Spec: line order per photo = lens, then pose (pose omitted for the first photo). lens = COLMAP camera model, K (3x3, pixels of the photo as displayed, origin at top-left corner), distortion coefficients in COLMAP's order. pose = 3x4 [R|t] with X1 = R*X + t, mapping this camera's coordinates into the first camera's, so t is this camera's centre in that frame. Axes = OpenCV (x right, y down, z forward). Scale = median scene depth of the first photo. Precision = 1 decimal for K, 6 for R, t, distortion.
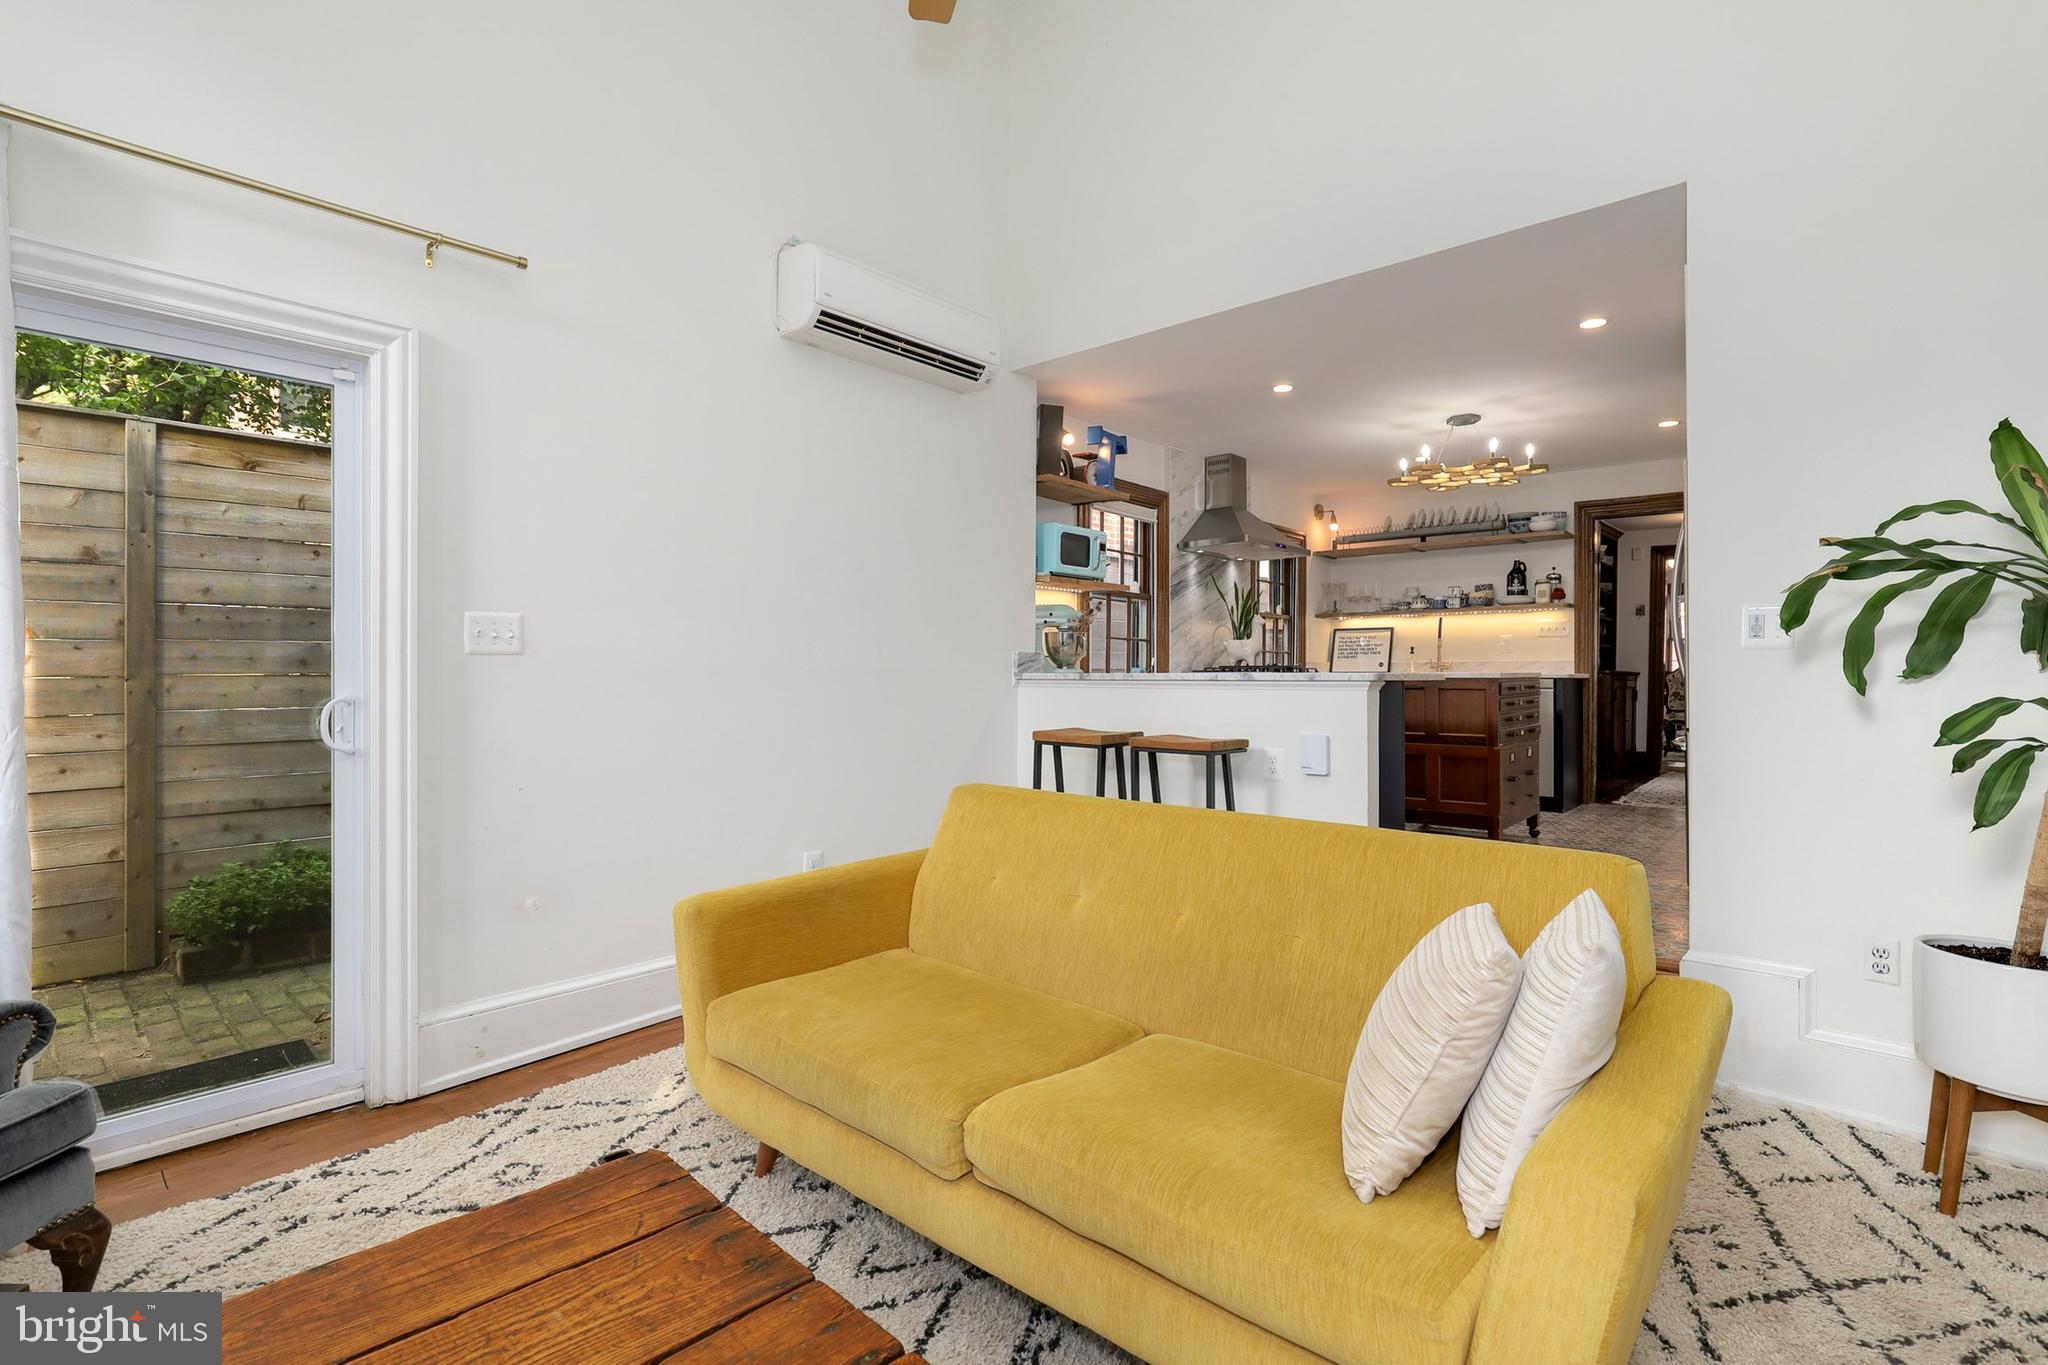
lens RADIAL K [[958.3, 0, 1020.5], [0, 958.3, 673.0], [0, 0, 1]] dist [-0.003037, 0.000197]
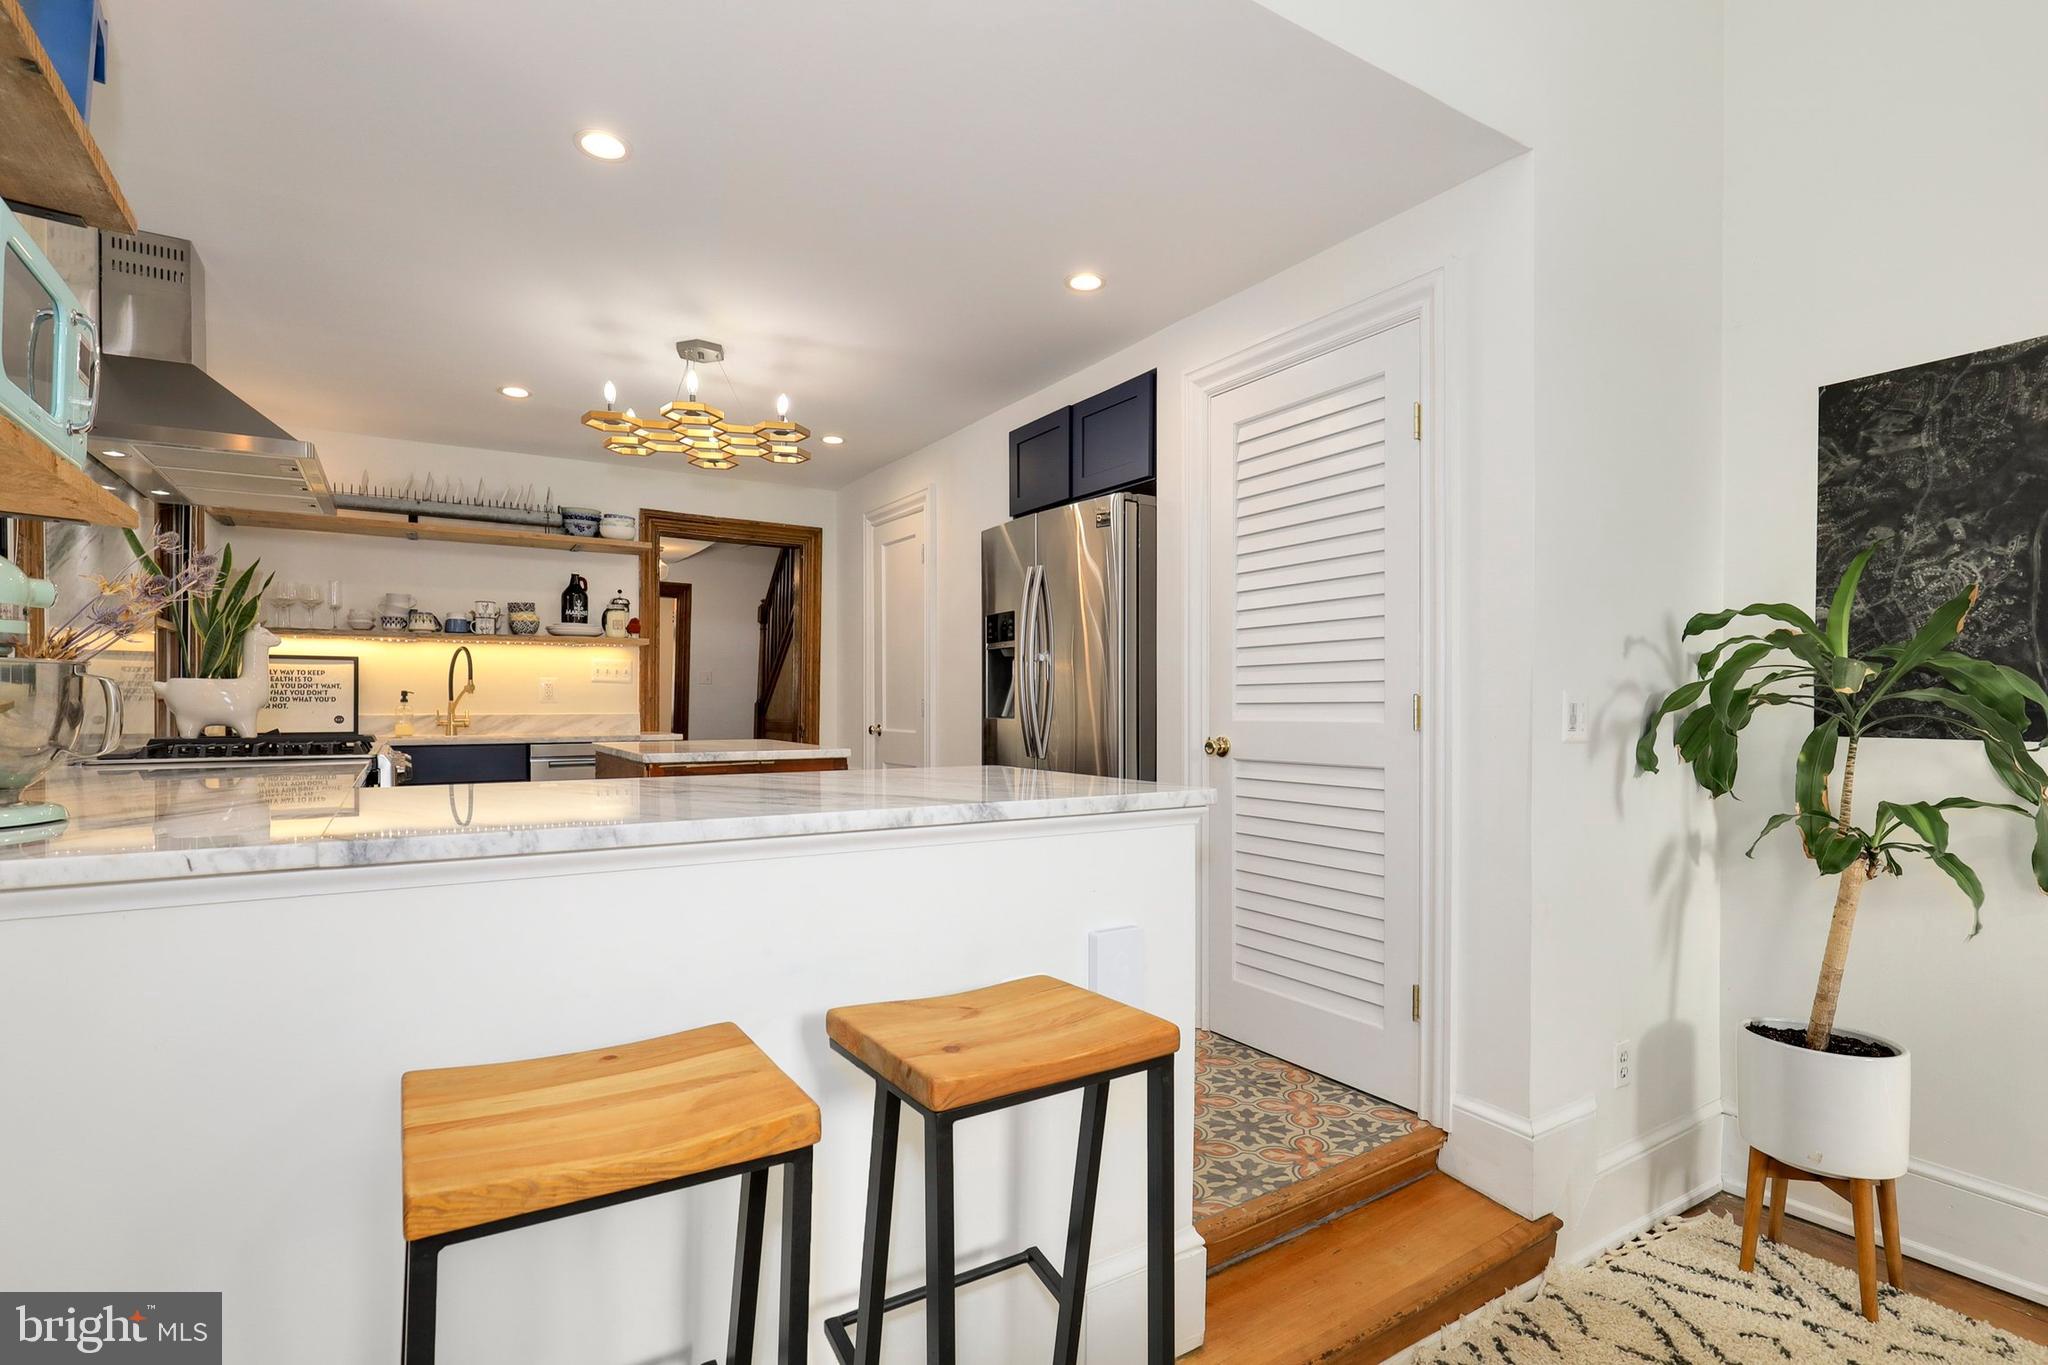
lens RADIAL K [[971.6, 0, 994.3], [0, 971.6, 709.0], [0, 0, 1]] dist [-0.023073, 0.000005]
pose [[0.292465, -0.005431, 0.956261, -0.223363], [-0.004407, 0.999966, 0.007027, -0.066456], [-0.956266, -0.006270, 0.292431, 1.381862]]
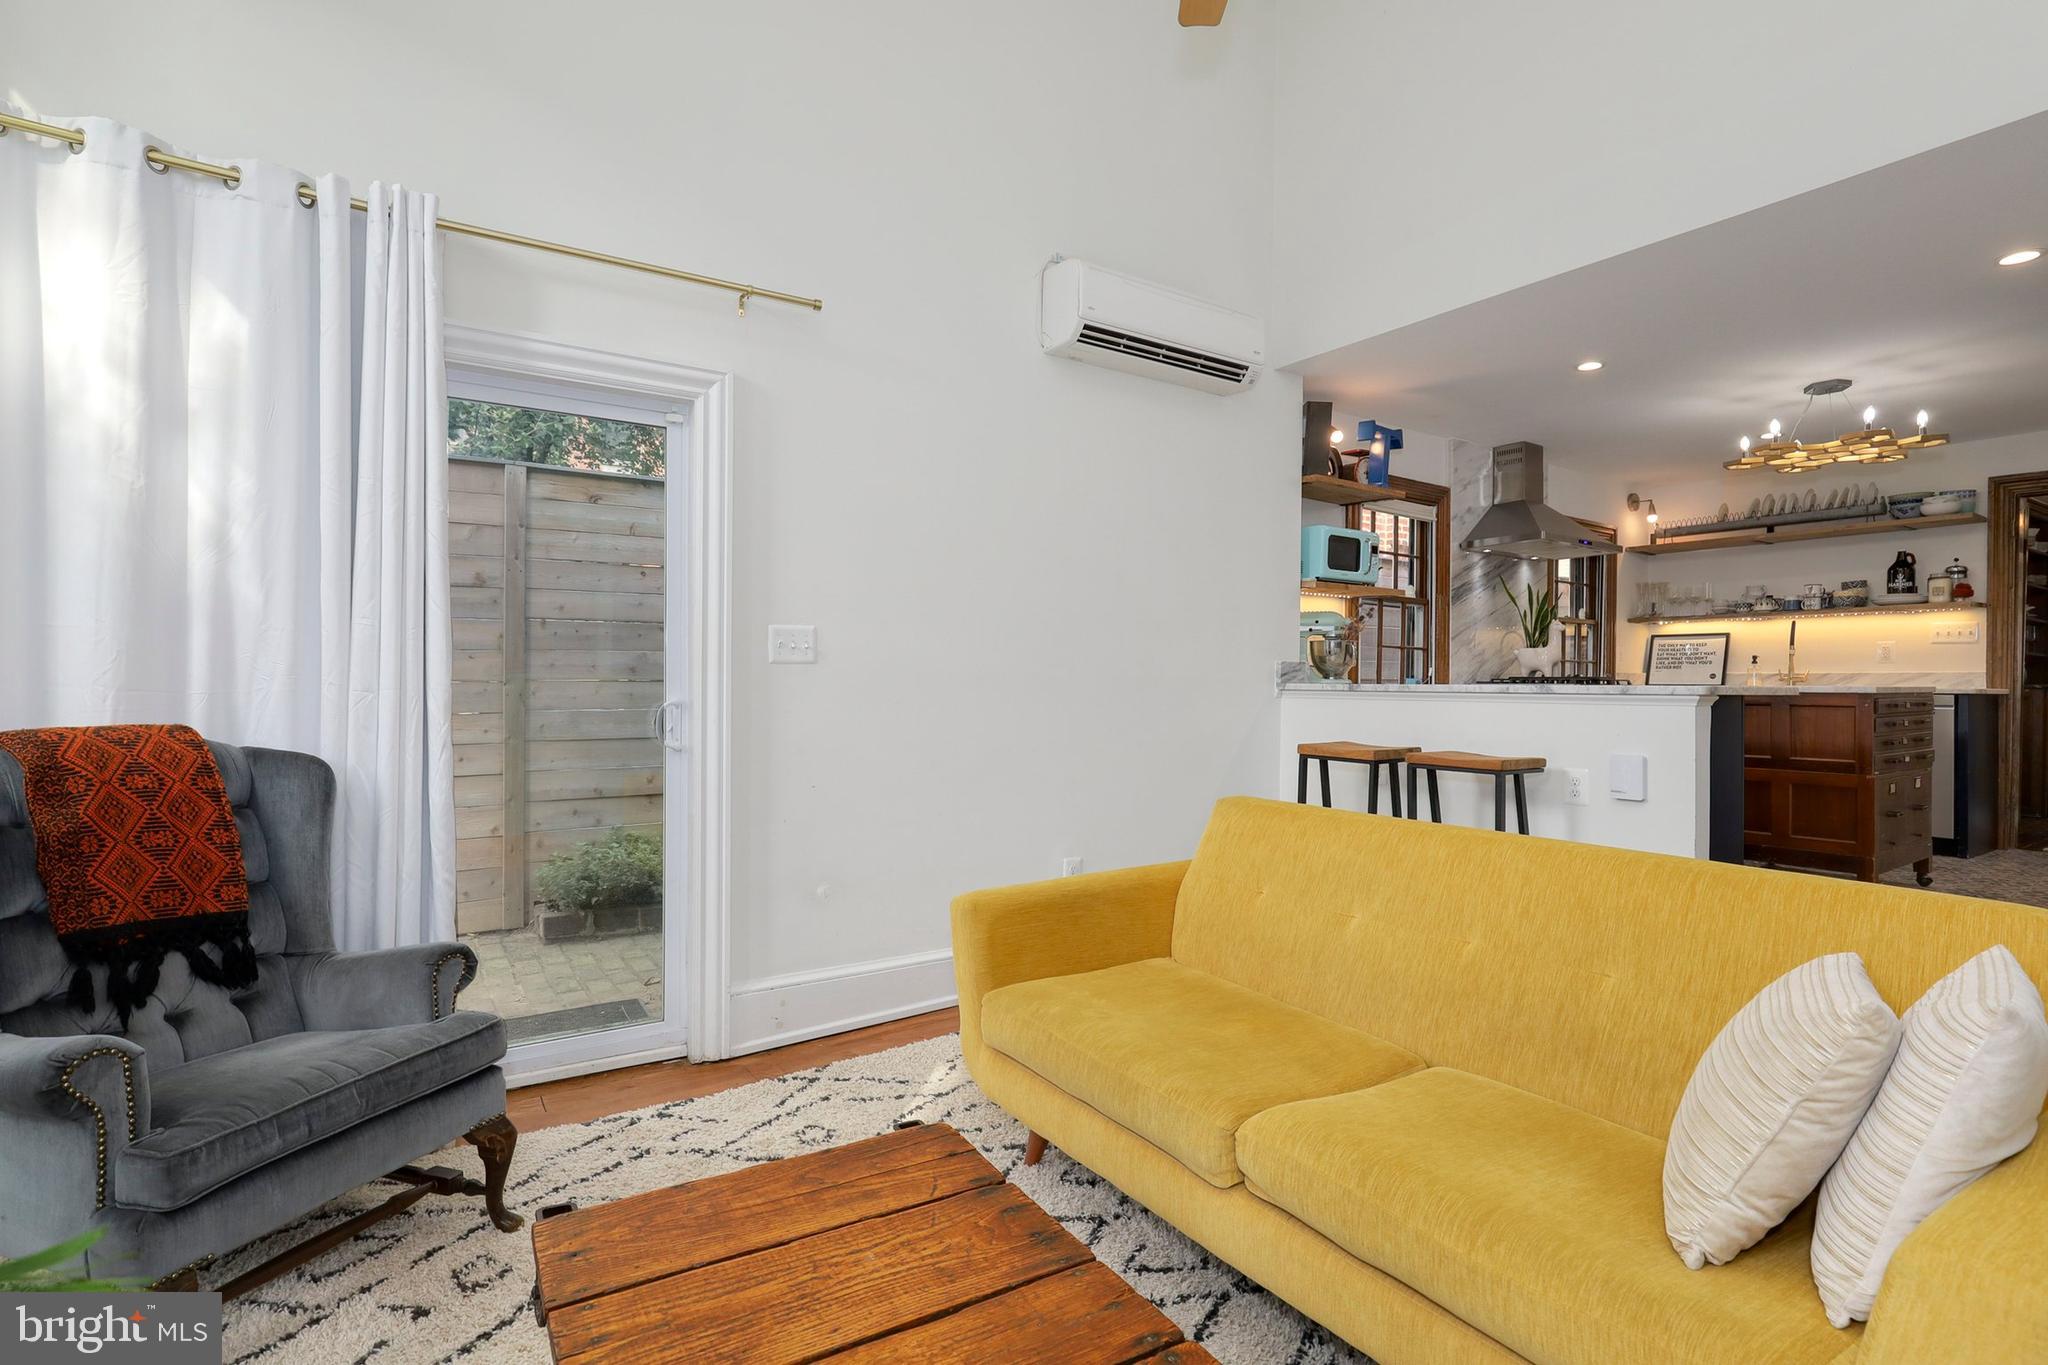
lens RADIAL K [[981.1, 0, 1024.0], [0, 981.1, 682.5], [0, 0, 1]] dist [-0.010199, 0.009591]
pose [[0.968198, 0.006486, -0.250100, -0.012450], [-0.006359, 0.999979, 0.001317, -0.000682], [0.250103, 0.000315, 0.968219, -0.028935]]
